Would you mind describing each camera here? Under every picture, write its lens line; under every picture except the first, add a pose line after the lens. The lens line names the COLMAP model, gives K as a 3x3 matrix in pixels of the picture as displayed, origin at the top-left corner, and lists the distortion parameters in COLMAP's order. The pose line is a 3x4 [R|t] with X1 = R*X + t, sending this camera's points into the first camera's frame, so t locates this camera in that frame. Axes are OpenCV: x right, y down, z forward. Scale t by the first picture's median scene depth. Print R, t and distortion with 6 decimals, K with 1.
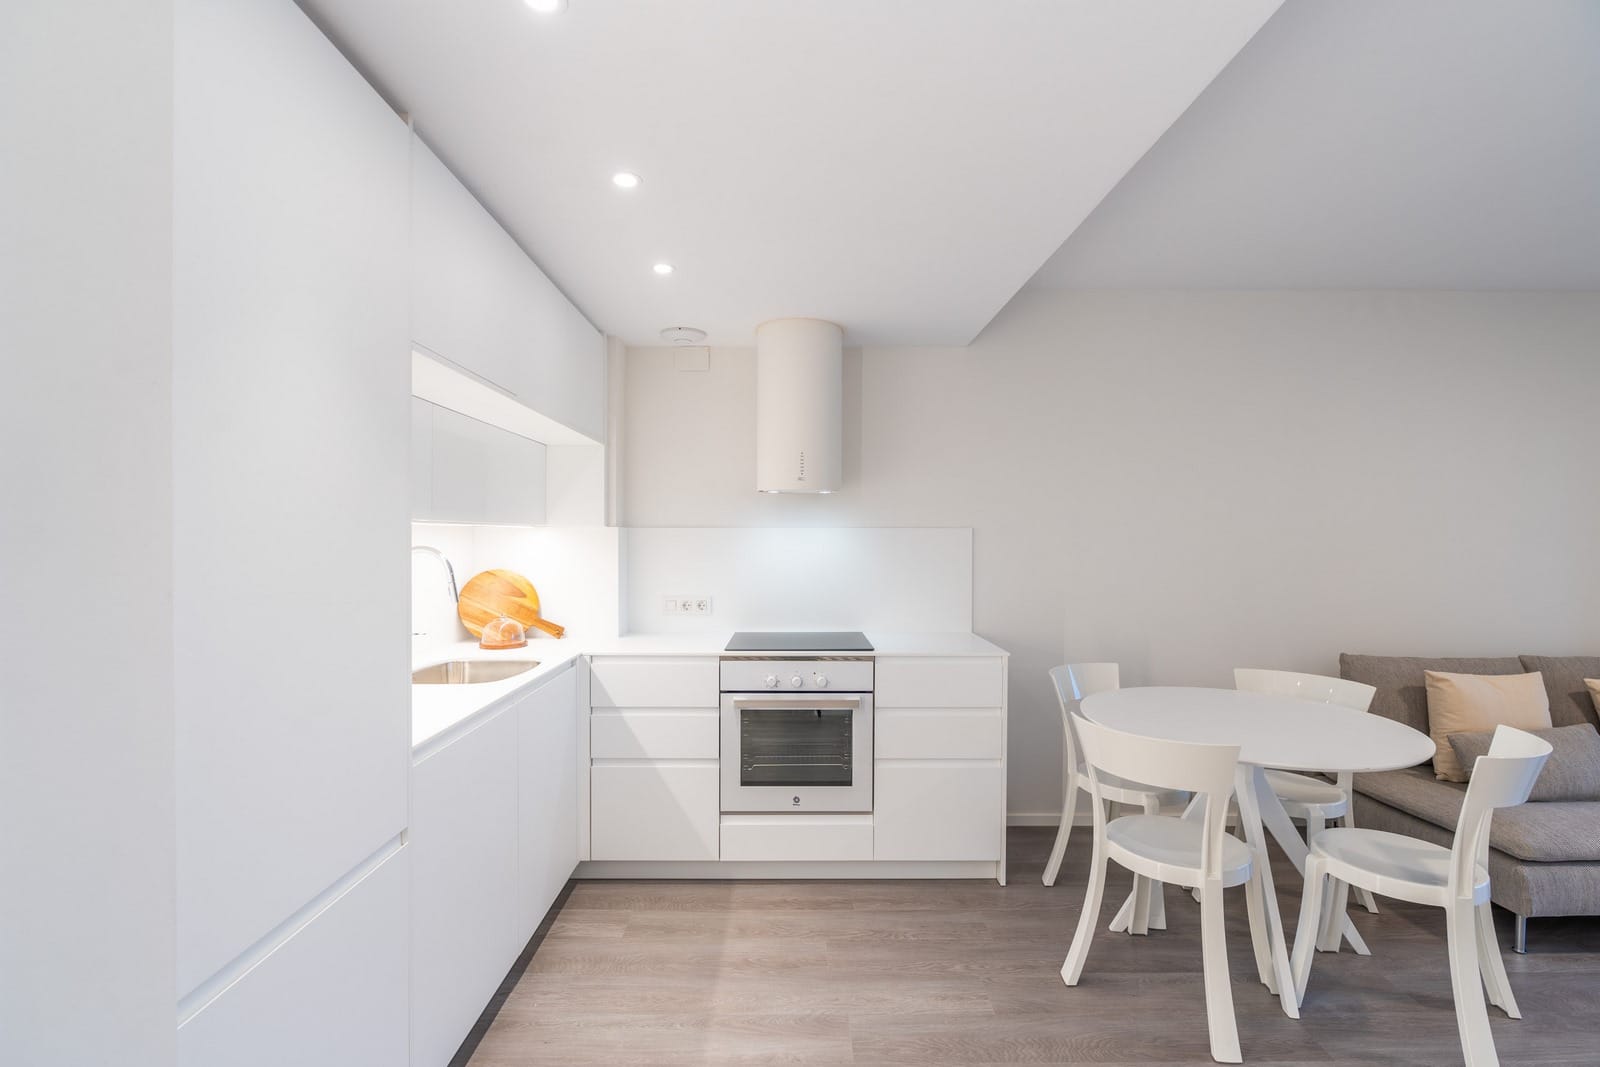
lens RADIAL K [[739.9, 0, 792.6], [0, 739.9, 548.3], [0, 0, 1]] dist [-0.001445, 0.000008]
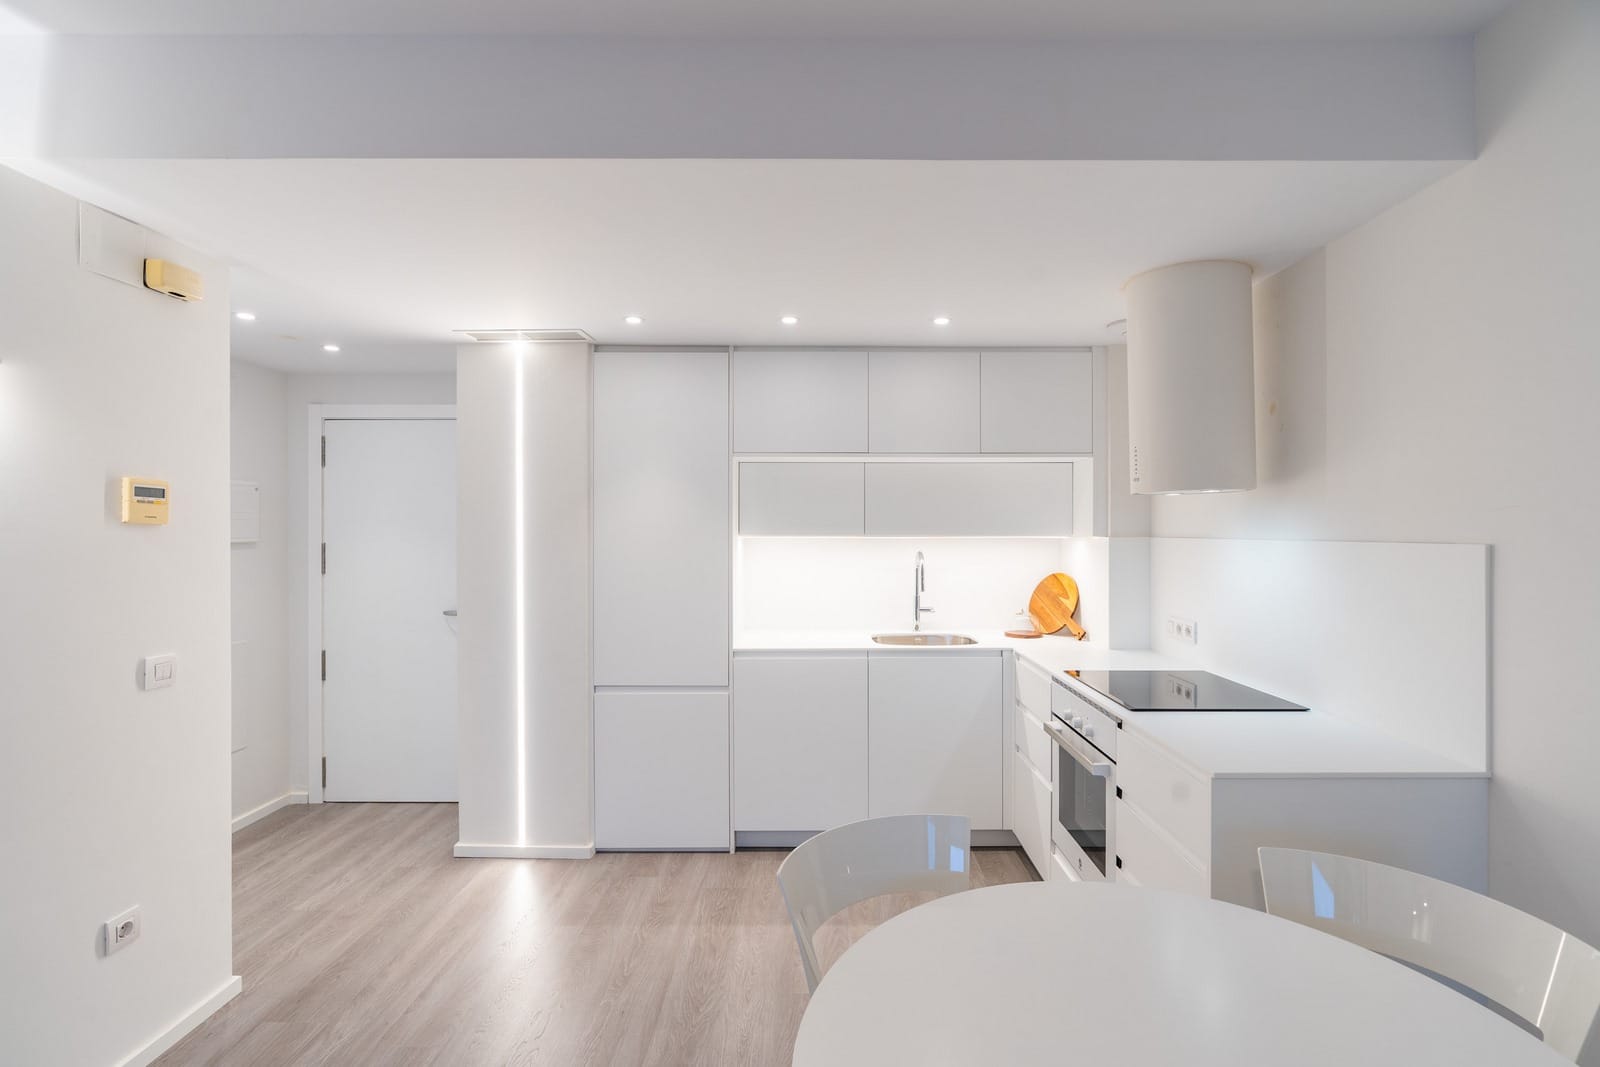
lens RADIAL K [[737.6, 0, 800.0], [0, 737.6, 533.5], [0, 0, 1]] dist [-0.000024, 0.000125]
pose [[-0.040535, 0.000602, -0.999178, 0.862555], [-0.012486, 0.999921, 0.001109, -0.033601], [0.999100, 0.012520, -0.040525, 0.707910]]
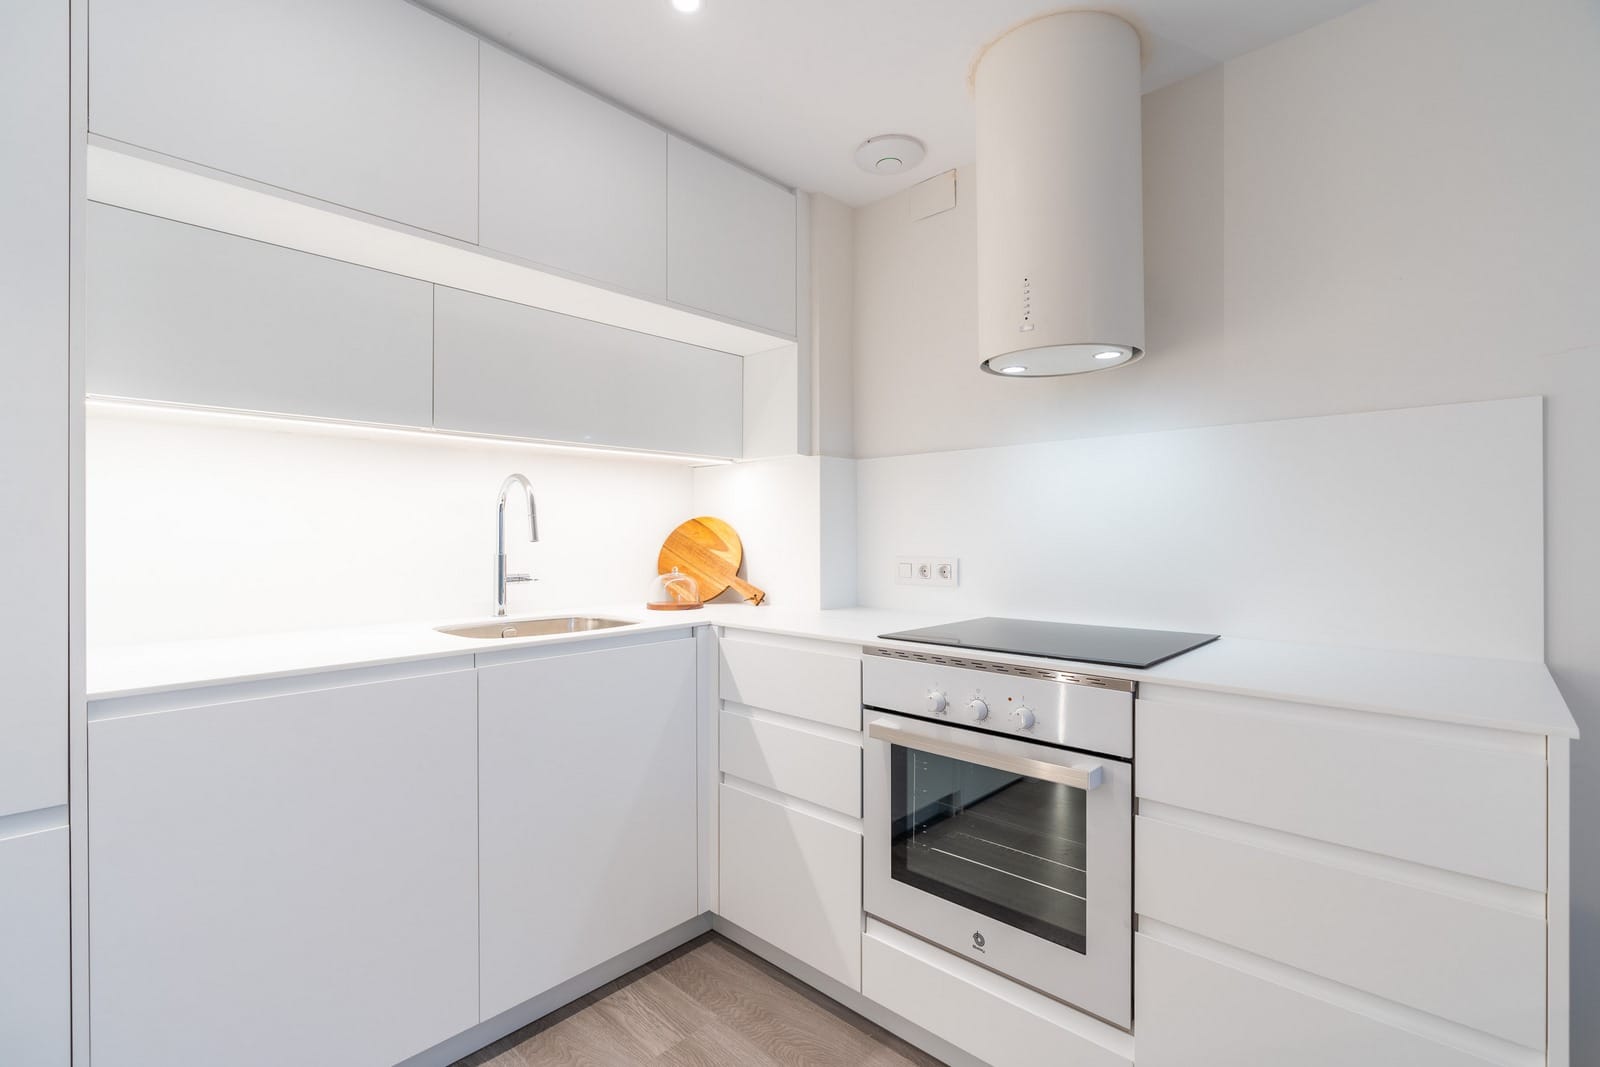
lens RADIAL K [[727.7, 0, 800.0], [0, 727.7, 533.5], [0, 0, 1]] dist [-0.001909, 0.000213]
pose [[0.714853, -0.007647, -0.699233, 0.273299], [-0.004740, 0.999864, -0.015781, 0.065181], [0.699259, 0.014595, 0.714719, 0.546530]]
